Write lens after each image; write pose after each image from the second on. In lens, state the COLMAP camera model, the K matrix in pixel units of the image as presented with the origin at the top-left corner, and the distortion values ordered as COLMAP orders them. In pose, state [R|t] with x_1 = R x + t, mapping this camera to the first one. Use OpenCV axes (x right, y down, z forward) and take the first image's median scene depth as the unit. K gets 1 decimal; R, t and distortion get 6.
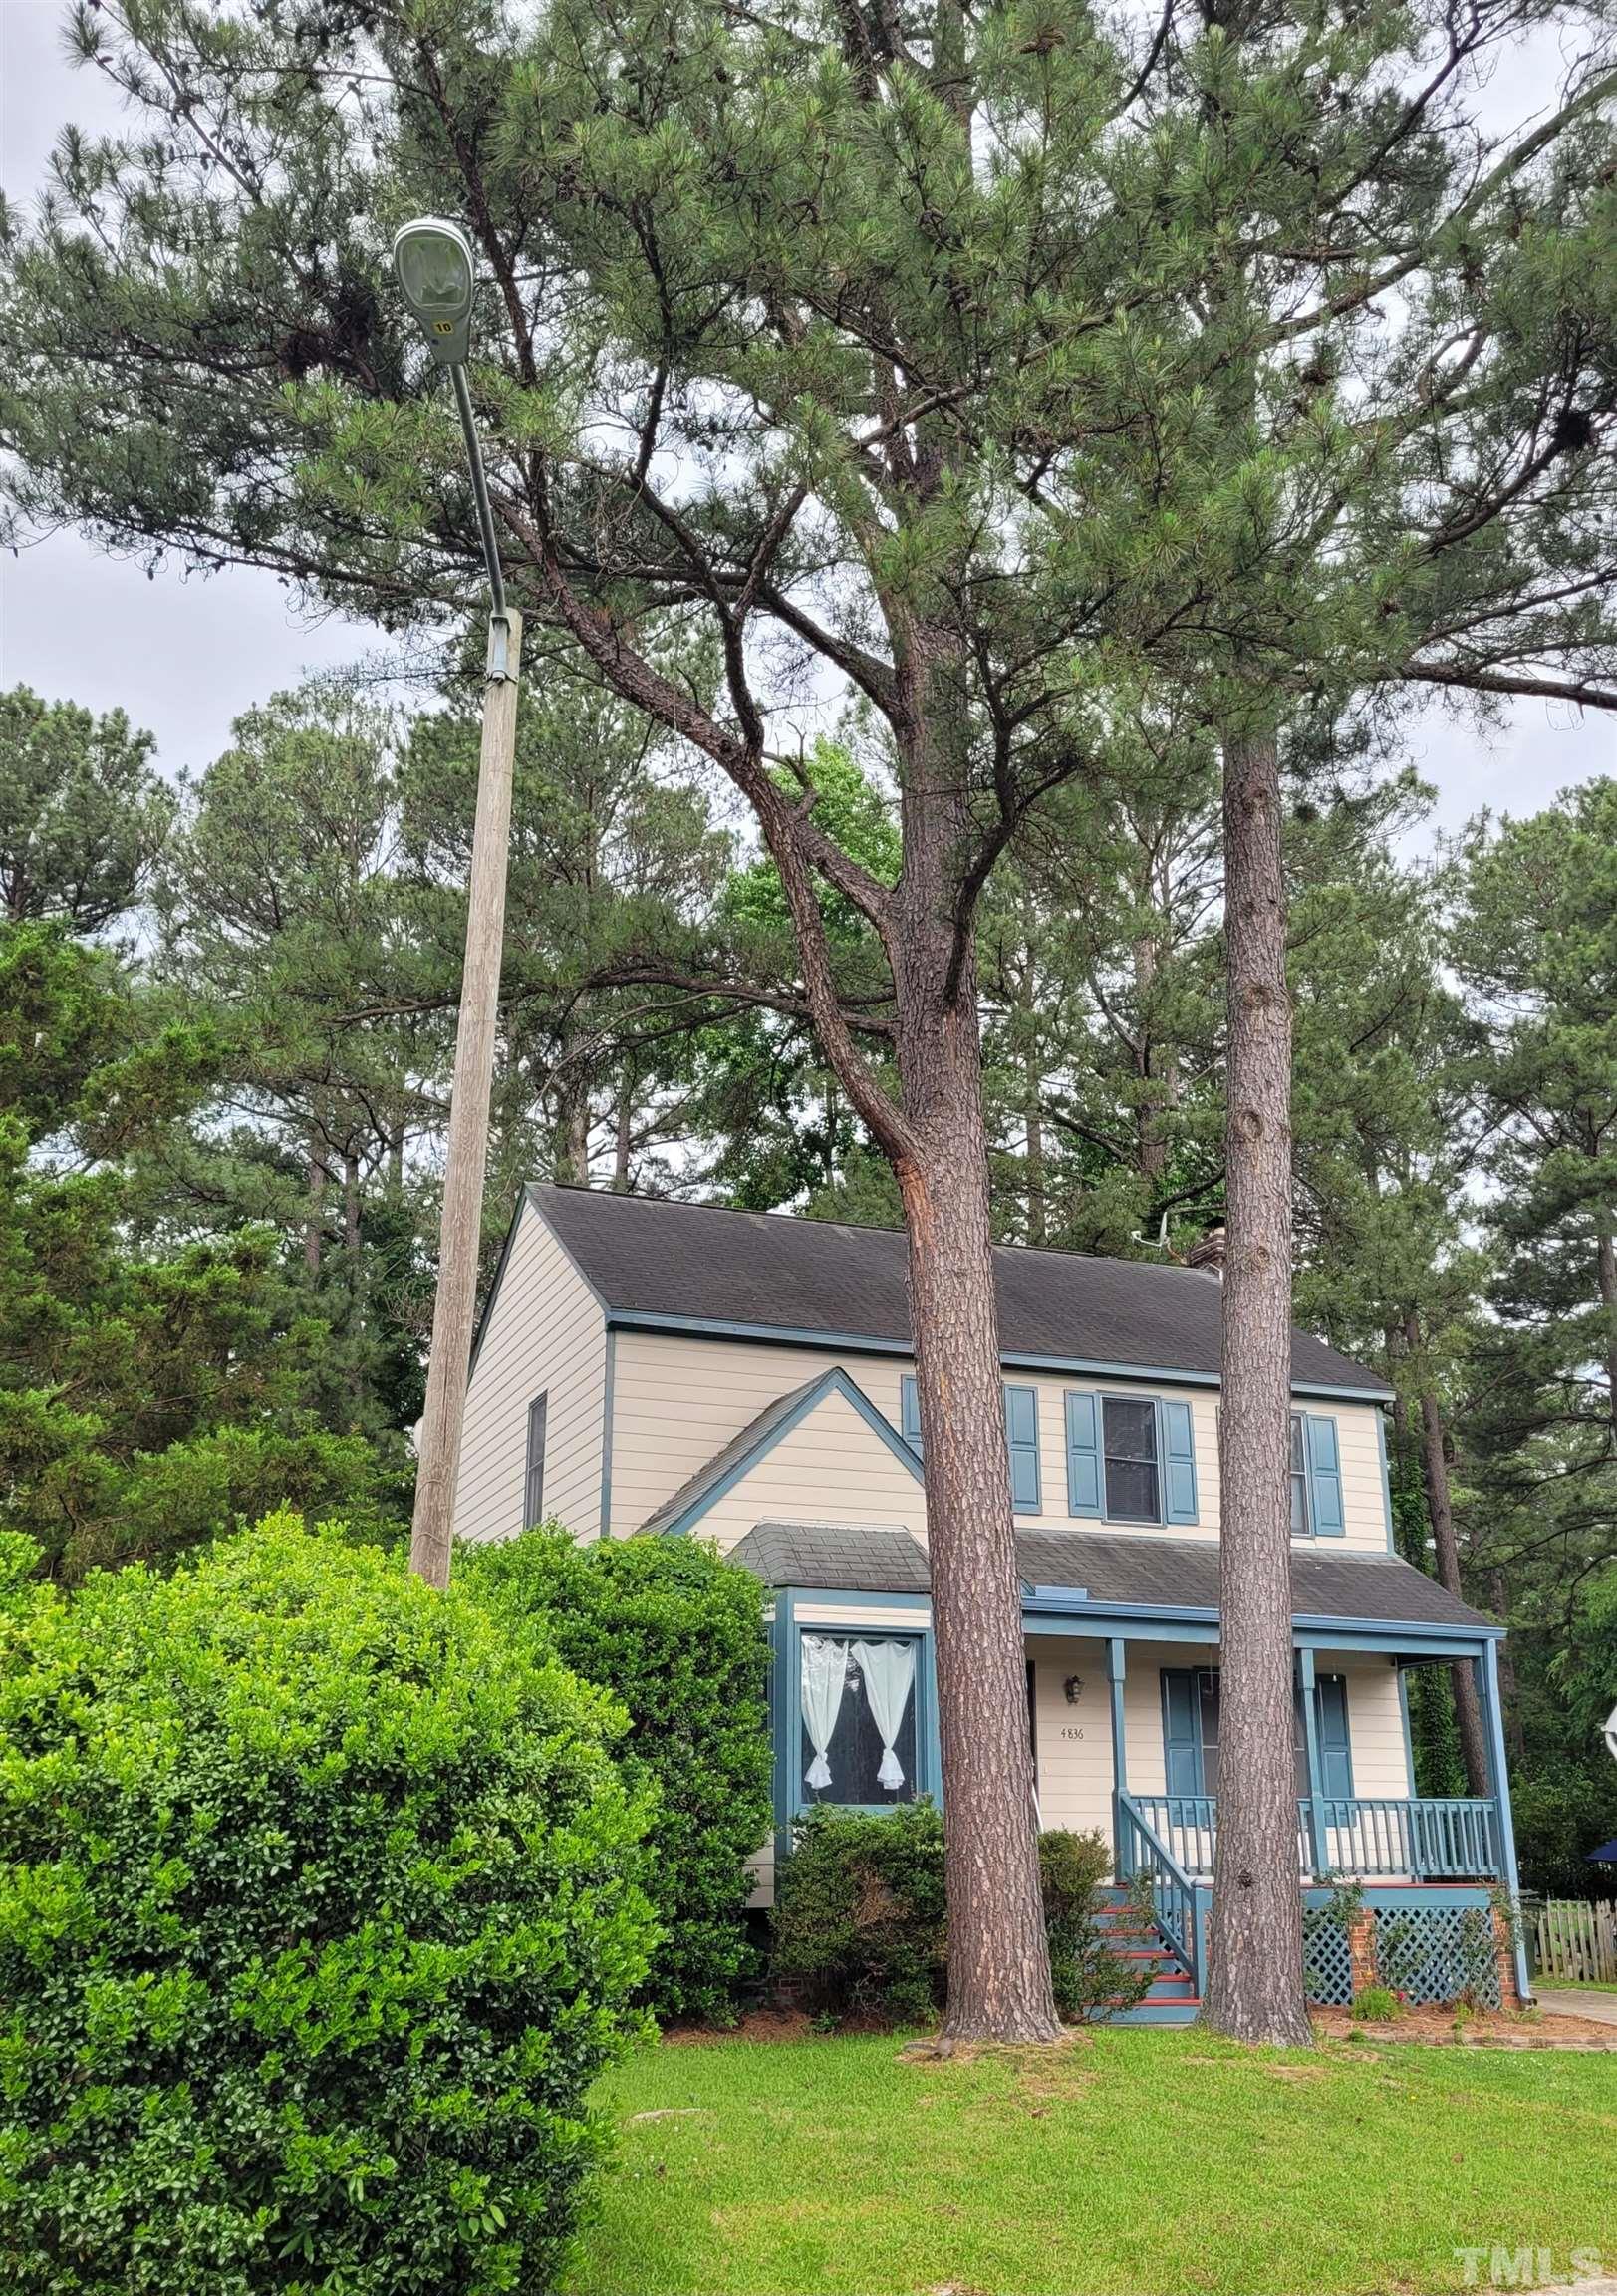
lens RADIAL K [[2081.9, 0, 809.1], [0, 2081.9, 1153.5], [0, 0, 1]] dist [0.023620, 0.000000]
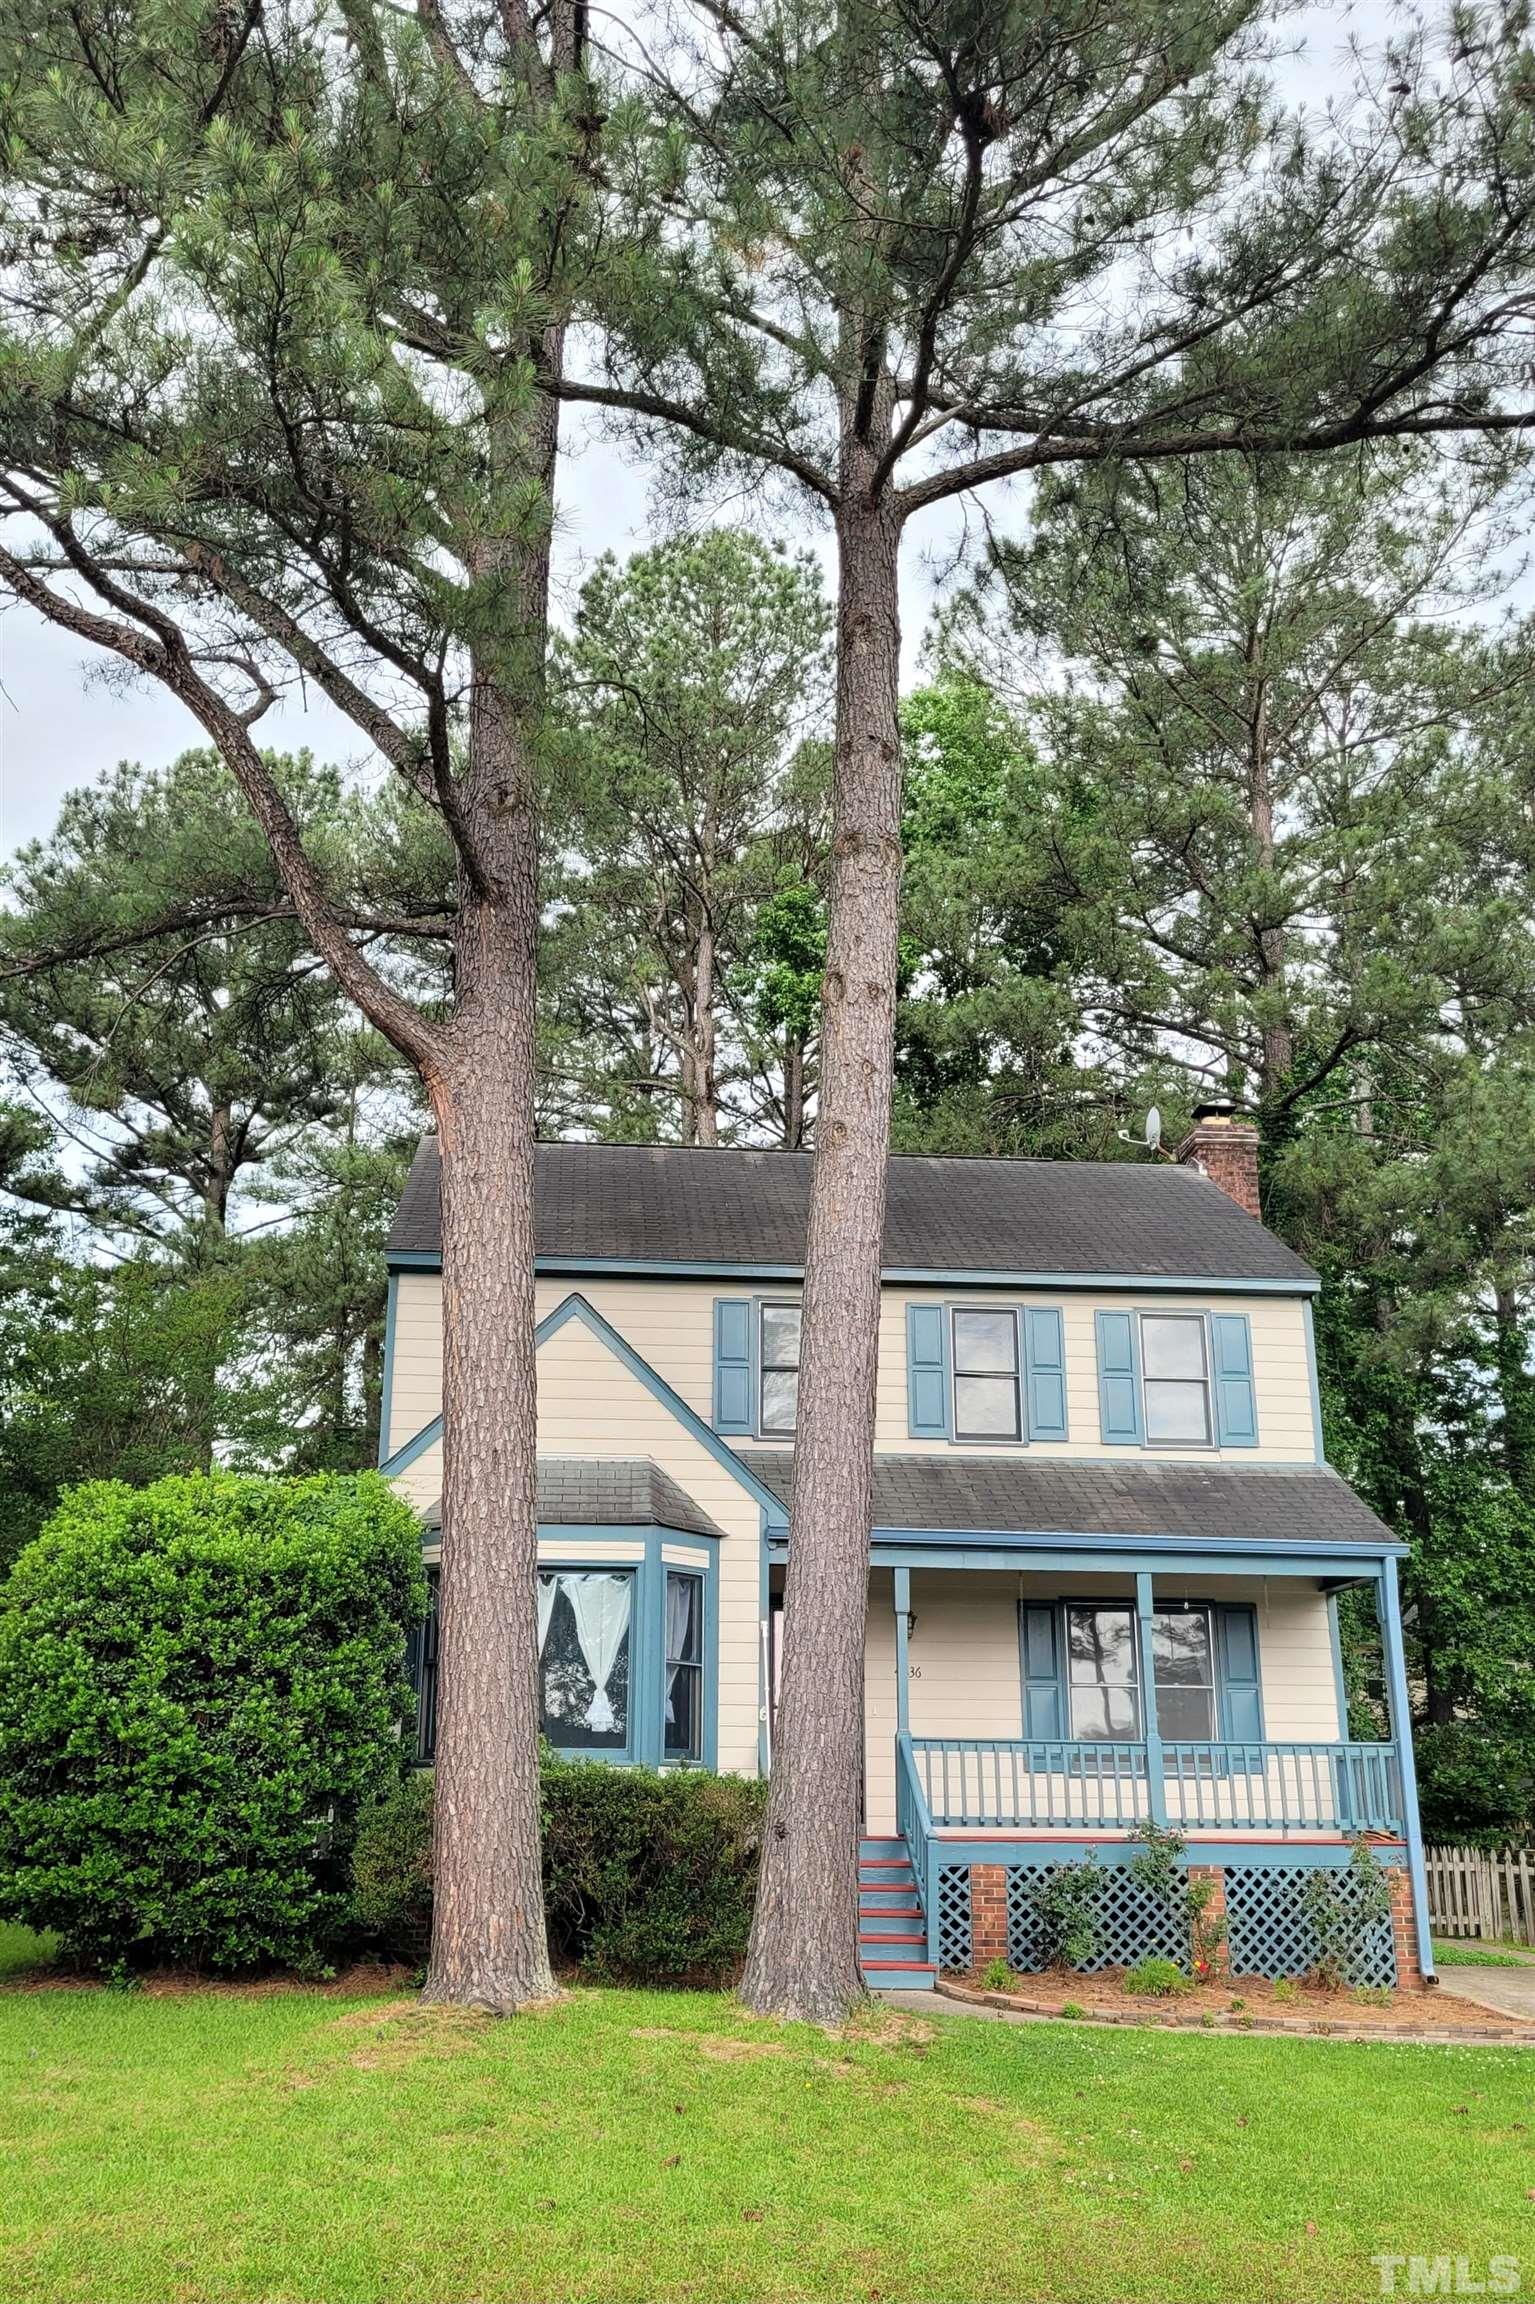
lens RADIAL K [[1991.5, 0, 765.8], [0, 1991.5, 1144.7], [0, 0, 1]] dist [0.035671, -0.003009]
pose [[0.948784, -0.093096, -0.301897, 0.361757], [0.094497, 0.995475, -0.009993, 0.049280], [0.301461, -0.019047, 0.953288, 0.145241]]
